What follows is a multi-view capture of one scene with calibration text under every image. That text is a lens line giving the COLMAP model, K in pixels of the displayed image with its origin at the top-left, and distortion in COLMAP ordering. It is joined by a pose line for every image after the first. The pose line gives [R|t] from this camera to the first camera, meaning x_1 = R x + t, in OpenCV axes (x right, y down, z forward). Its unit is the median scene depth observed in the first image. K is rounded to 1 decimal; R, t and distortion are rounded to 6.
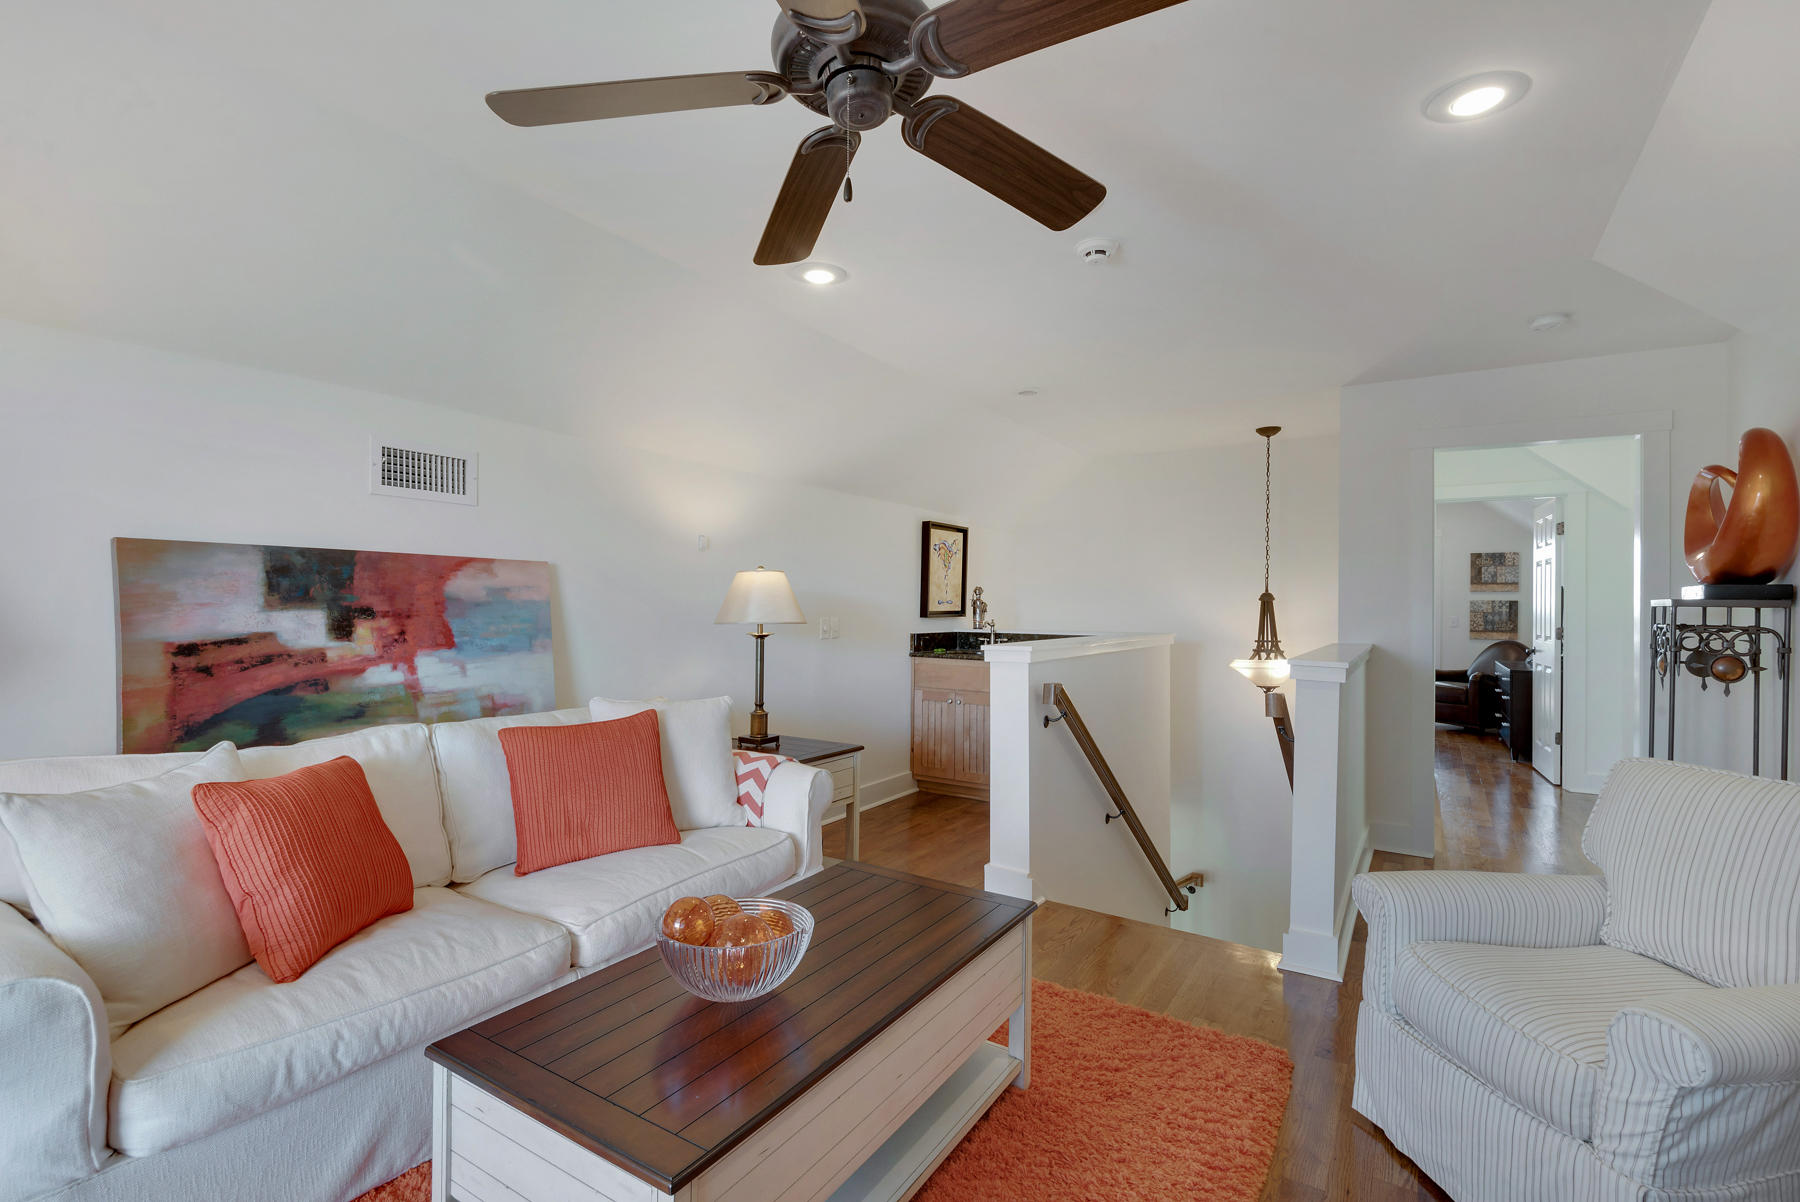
lens RADIAL K [[842.0, 0, 900.0], [0, 842.0, 601.0], [0, 0, 1]] dist [-0.002748, -0.000734]
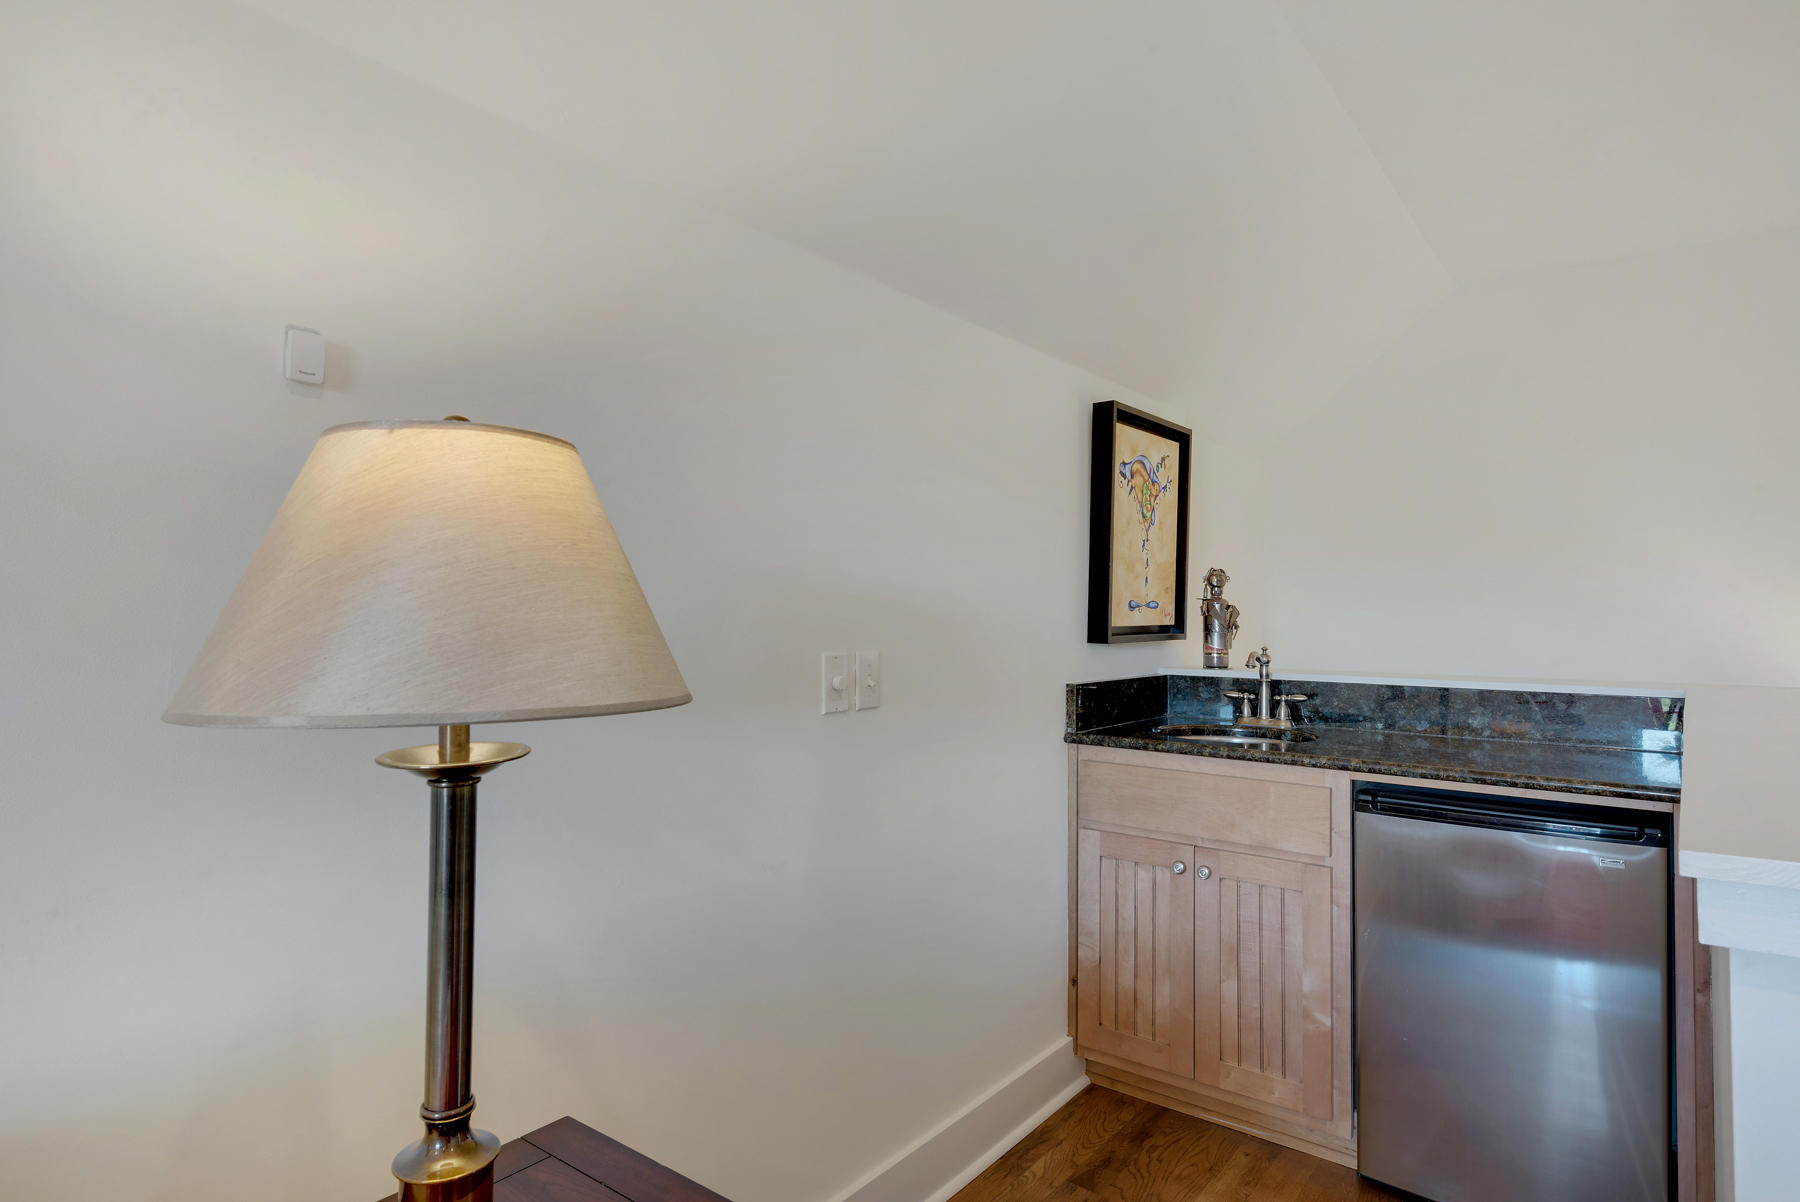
lens RADIAL K [[1011.8, 0, 900.0], [0, 1011.8, 601.0], [0, 0, 1]] dist [0.000666, 0.000068]
pose [[0.997000, -0.003418, -0.077321, -0.028566], [0.002849, 0.999968, -0.007459, 0.002809], [0.077344, 0.007216, 0.996978, 0.514941]]
